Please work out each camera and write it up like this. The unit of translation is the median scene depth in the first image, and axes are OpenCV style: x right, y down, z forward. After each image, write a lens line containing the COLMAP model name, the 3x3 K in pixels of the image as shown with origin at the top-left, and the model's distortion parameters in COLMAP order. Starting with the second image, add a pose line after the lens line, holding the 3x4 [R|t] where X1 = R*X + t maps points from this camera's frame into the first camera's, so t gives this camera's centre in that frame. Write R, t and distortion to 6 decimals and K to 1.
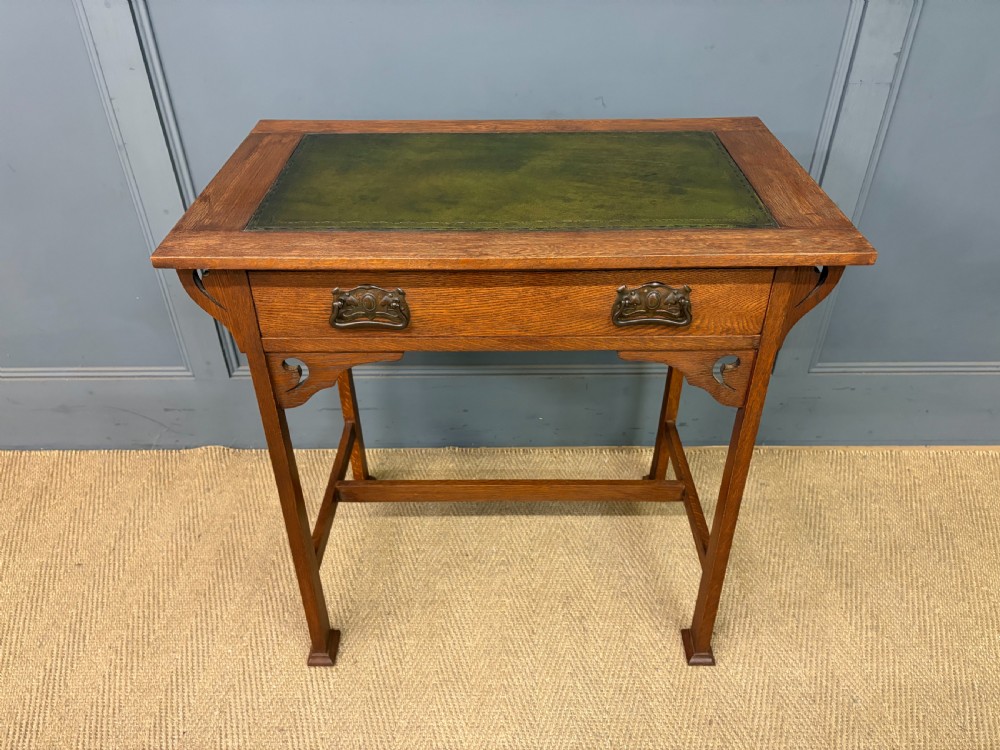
lens RADIAL K [[766.1, 0, 496.3], [0, 766.1, 378.0], [0, 0, 1]] dist [0.039464, -0.056630]
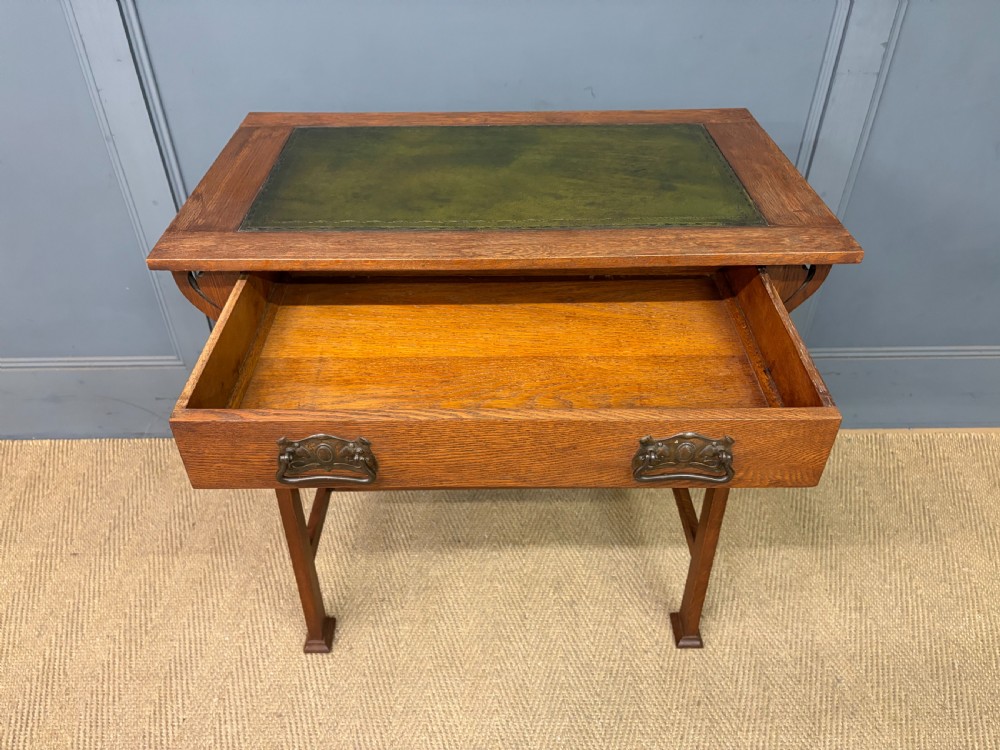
lens RADIAL K [[766.1, 0, 491.1], [0, 766.1, 374.6], [0, 0, 1]] dist [0.039464, -0.056630]
pose [[0.999912, -0.006840, 0.011385, -0.006755], [0.006511, 0.999567, 0.028684, -0.020961], [-0.011577, -0.028607, 0.999524, -0.009633]]
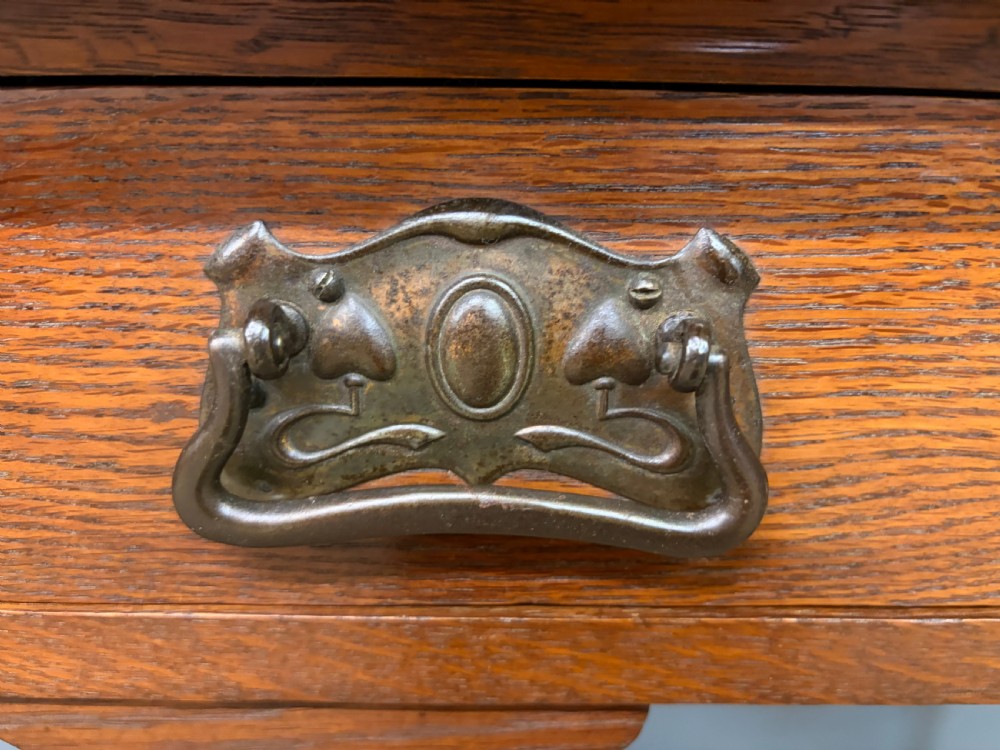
lens RADIAL K [[766.1, 0, 501.7], [0, 766.1, 371.1], [0, 0, 1]] dist [0.039464, -0.056630]
pose [[0.999810, 0.015238, 0.012139, -0.115087], [-0.010779, 0.951700, -0.306842, -0.037305], [-0.016228, 0.306653, 0.951683, 0.611570]]
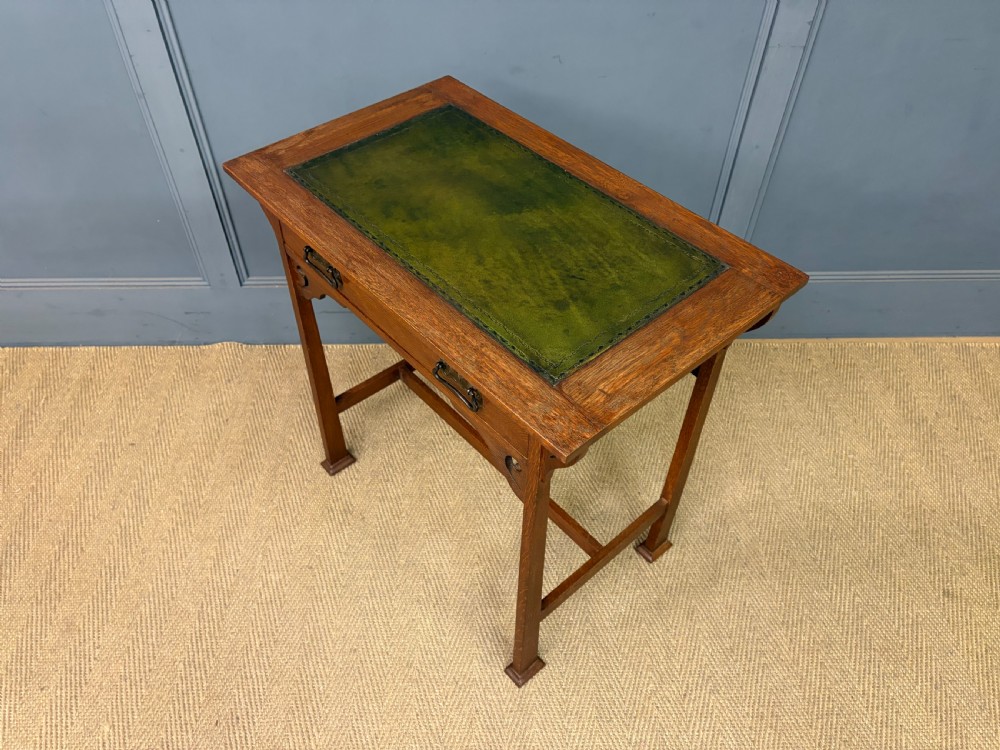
lens RADIAL K [[768.3, 0, 495.2], [0, 768.3, 383.7], [0, 0, 1]] dist [0.025495, -0.033319]
pose [[0.999452, -0.007794, 0.032180, -0.000171], [0.001115, 0.979272, 0.202549, -0.116789], [-0.033092, -0.202402, 0.978743, -0.235225]]
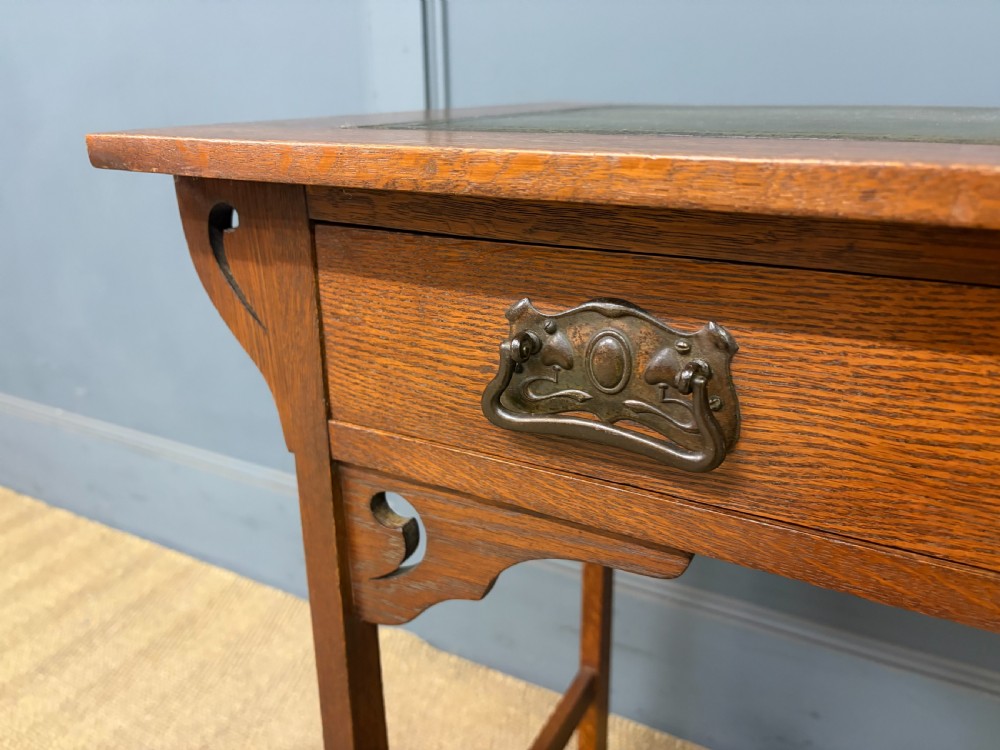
lens RADIAL K [[766.1, 0, 494.5], [0, 766.1, 376.0], [0, 0, 1]] dist [0.039464, -0.056630]
pose [[0.881378, 0.163715, -0.443137, -0.048945], [-0.273830, 0.941421, -0.196832, -0.014425], [0.384955, 0.294828, 0.874578, 0.502443]]
